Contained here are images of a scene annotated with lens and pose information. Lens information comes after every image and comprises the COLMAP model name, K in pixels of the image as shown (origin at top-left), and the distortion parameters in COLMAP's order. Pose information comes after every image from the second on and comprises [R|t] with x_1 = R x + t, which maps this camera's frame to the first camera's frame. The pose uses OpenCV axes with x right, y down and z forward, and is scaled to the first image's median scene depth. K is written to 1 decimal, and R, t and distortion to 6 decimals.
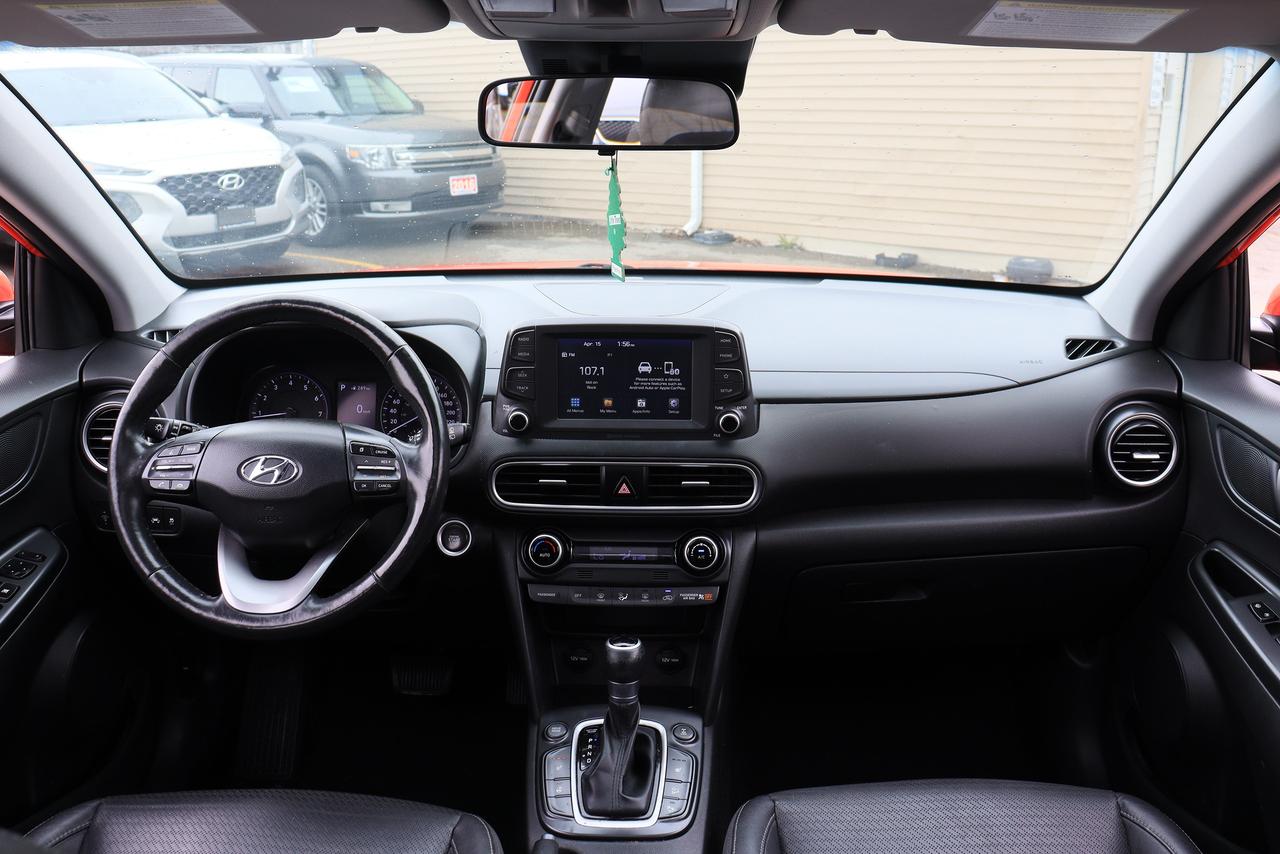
lens RADIAL K [[1076.5, 0, 640.0], [0, 1076.5, 427.0], [0, 0, 1]] dist [-0.175925, 0.182457]
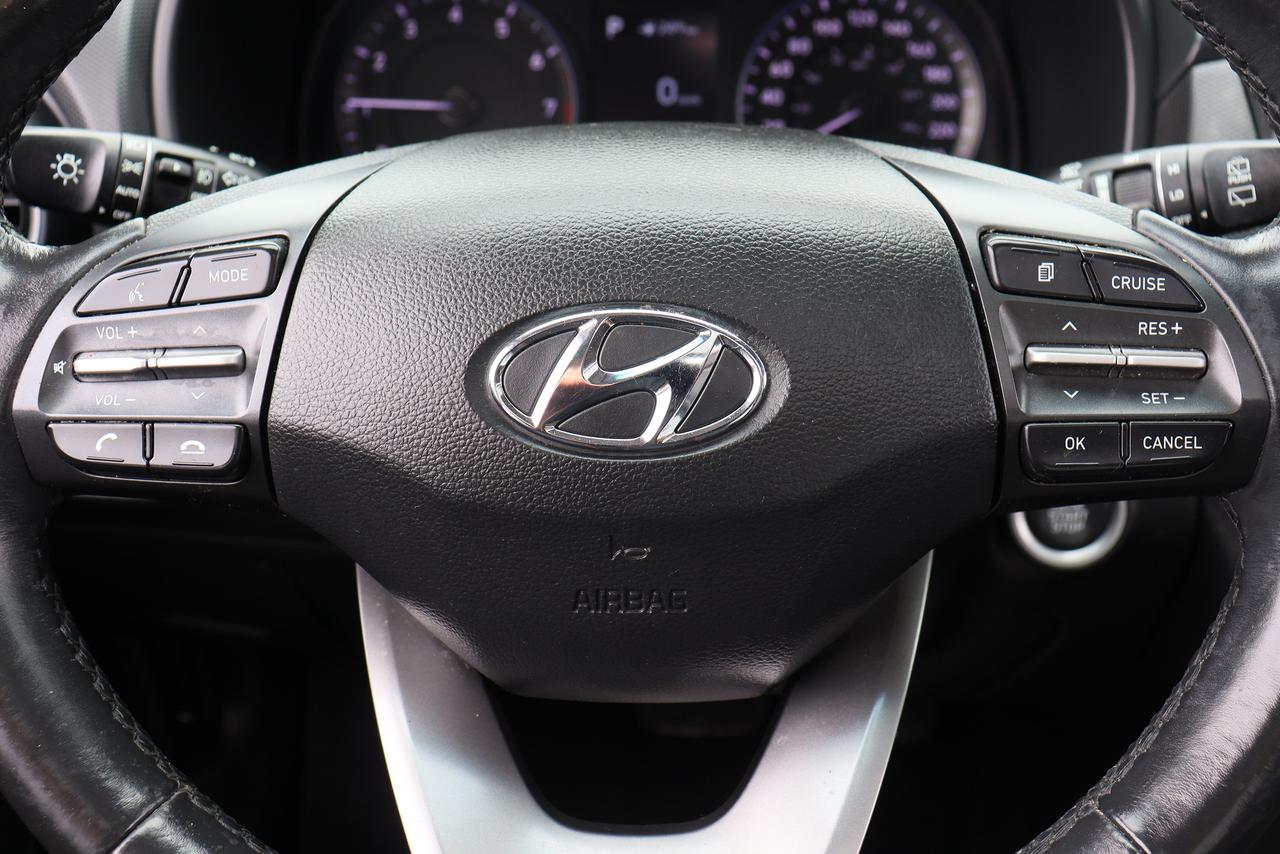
lens RADIAL K [[1278.7, 0, 640.0], [0, 1278.7, 427.0], [0, 0, 1]] dist [-0.067309, 0.008432]
pose [[0.999920, -0.005772, -0.011256, -0.305914], [0.008213, 0.973008, 0.230623, -0.007620], [0.009621, -0.230697, 0.972978, 0.663411]]
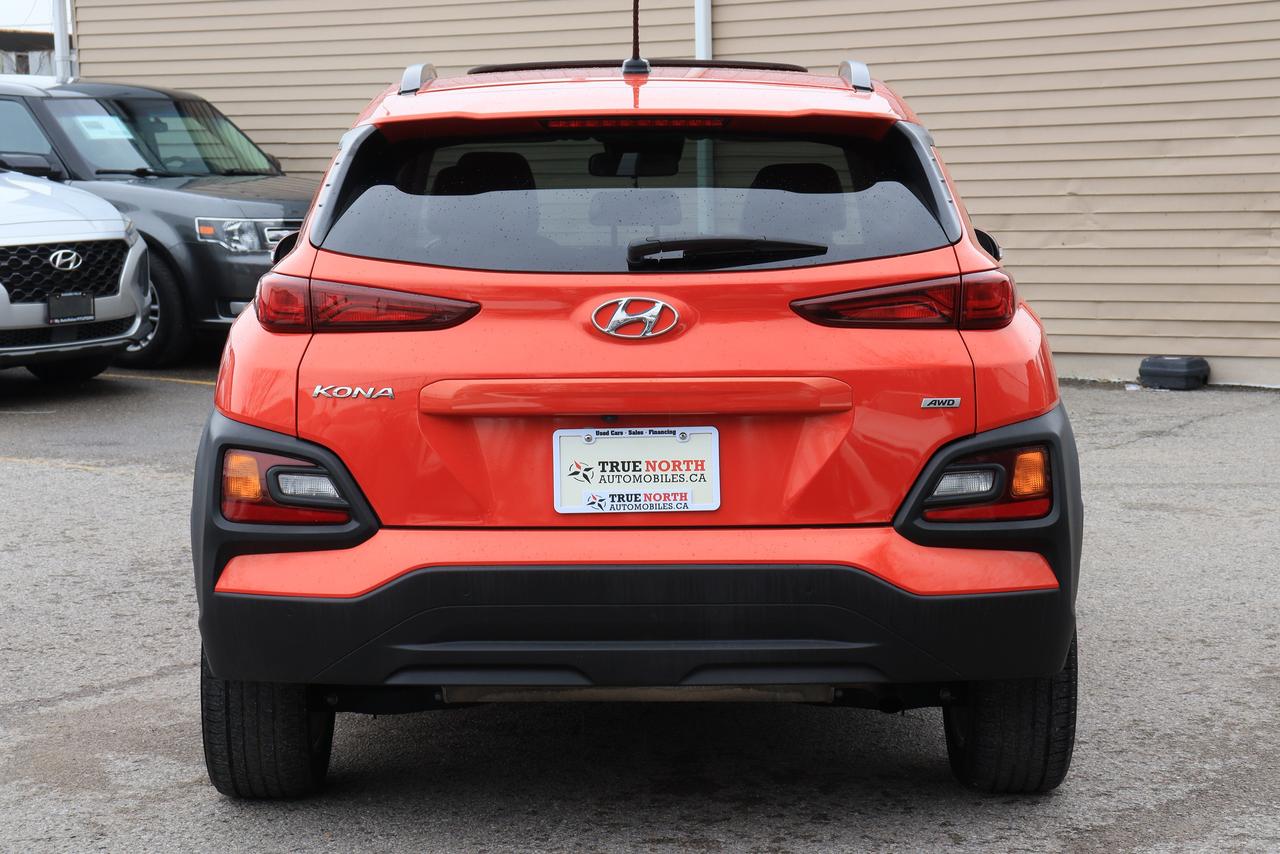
lens RADIAL K [[2671.7, 0, 640.0], [0, 2671.7, 427.0], [0, 0, 1]] dist [0.018185, 5.410248]
pose [[0.999822, -0.012481, 0.014131, -0.095778], [0.015004, 0.980592, -0.195485, 1.306947], [-0.011417, 0.195662, 0.980605, -4.272446]]
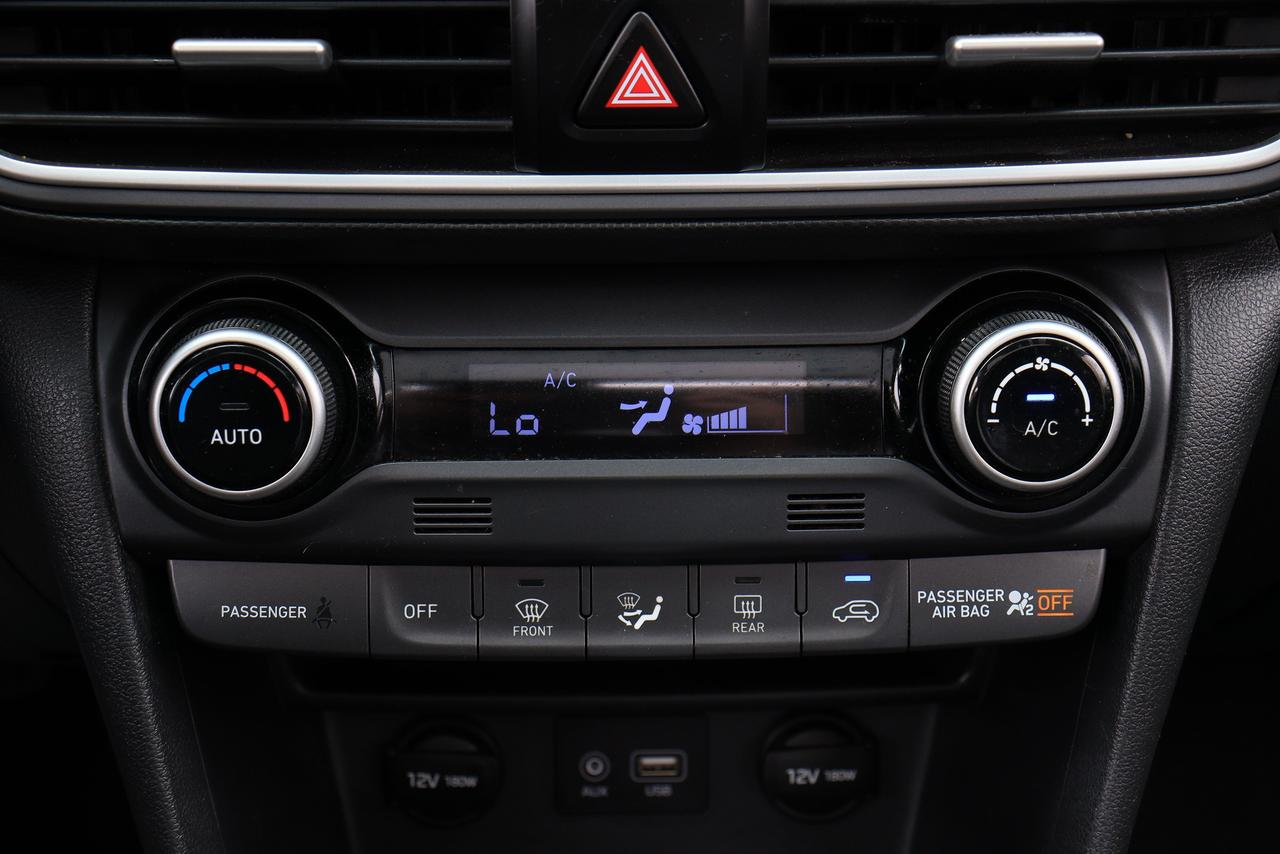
lens RADIAL K [[1896.5, 0, 640.0], [0, 1896.5, 427.0], [0, 0, 1]] dist [0.009405, 0.025186]
pose [[0.999137, -0.025448, 0.032816, -0.027091], [0.015110, 0.958848, 0.283518, 0.021727], [-0.038680, -0.282778, 0.958405, 0.669247]]
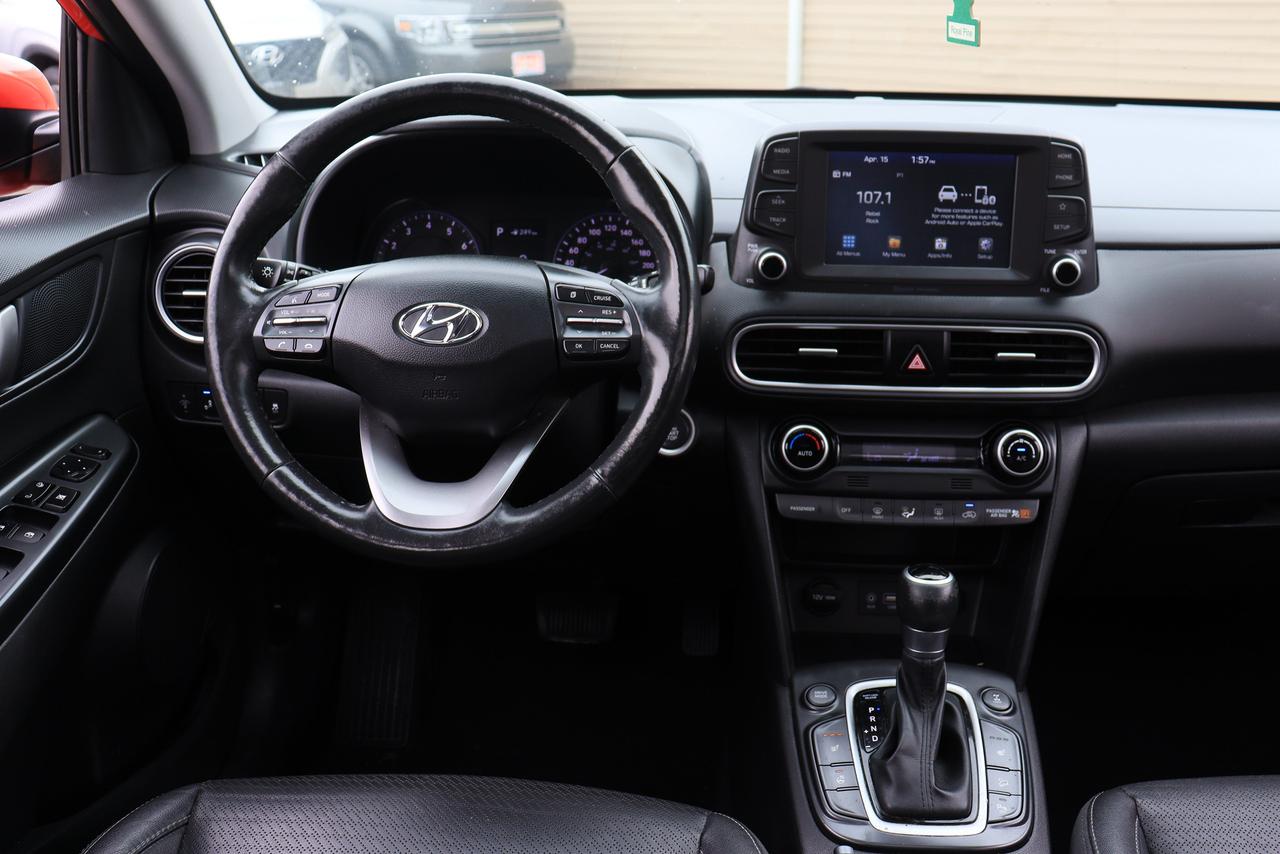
lens RADIAL K [[1171.5, 0, 640.0], [0, 1171.5, 427.0], [0, 0, 1]] dist [-0.159333, 0.204385]
pose [[0.998832, 0.010931, -0.047071, -0.162584], [-0.007784, 0.997755, 0.066515, 0.050338], [0.047693, -0.066070, 0.996675, 0.213683]]
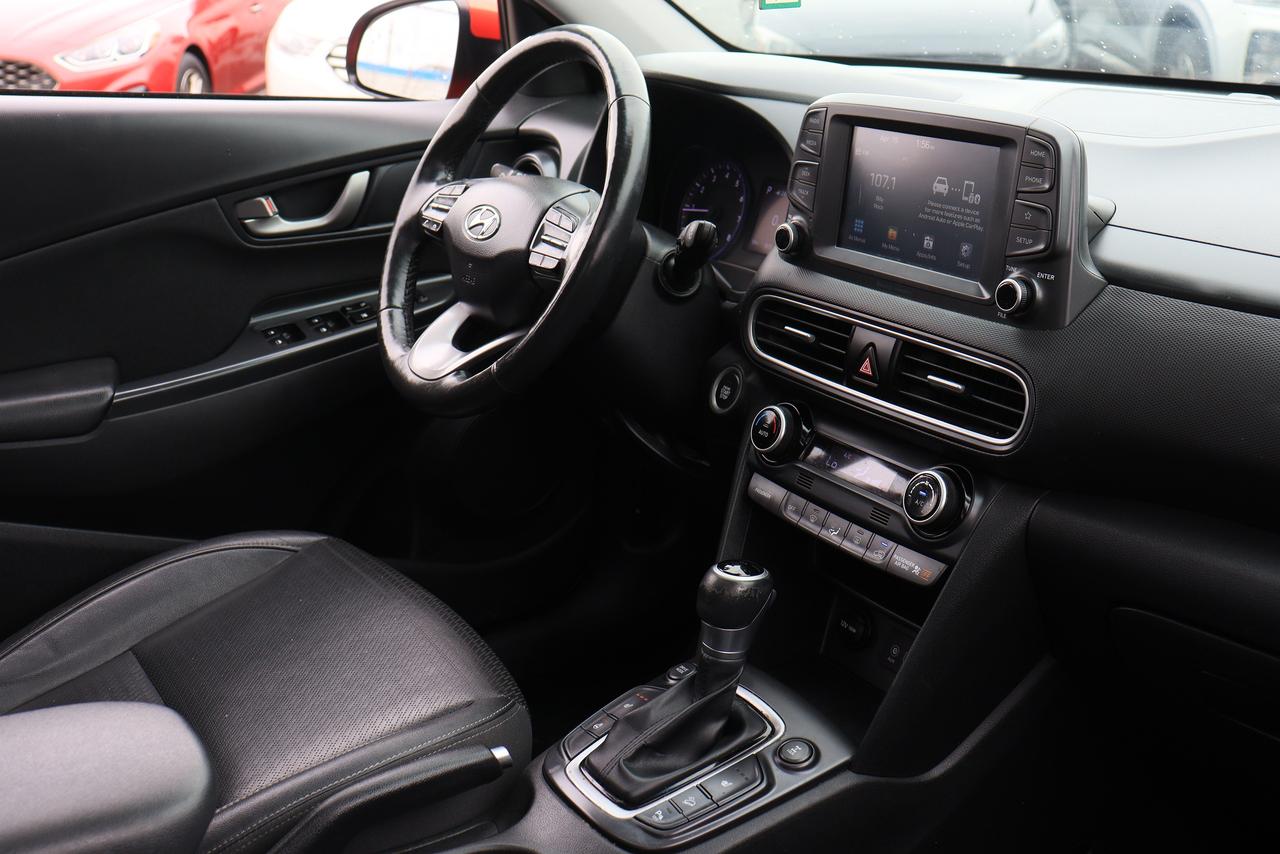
lens RADIAL K [[1451.0, 0, 640.0], [0, 1451.0, 427.0], [0, 0, 1]] dist [-0.001235, 0.008442]
pose [[0.550977, 0.255386, -0.794482, 0.611006], [-0.246398, 0.959364, 0.137509, 0.006156], [0.797316, 0.119995, 0.591514, 0.381079]]
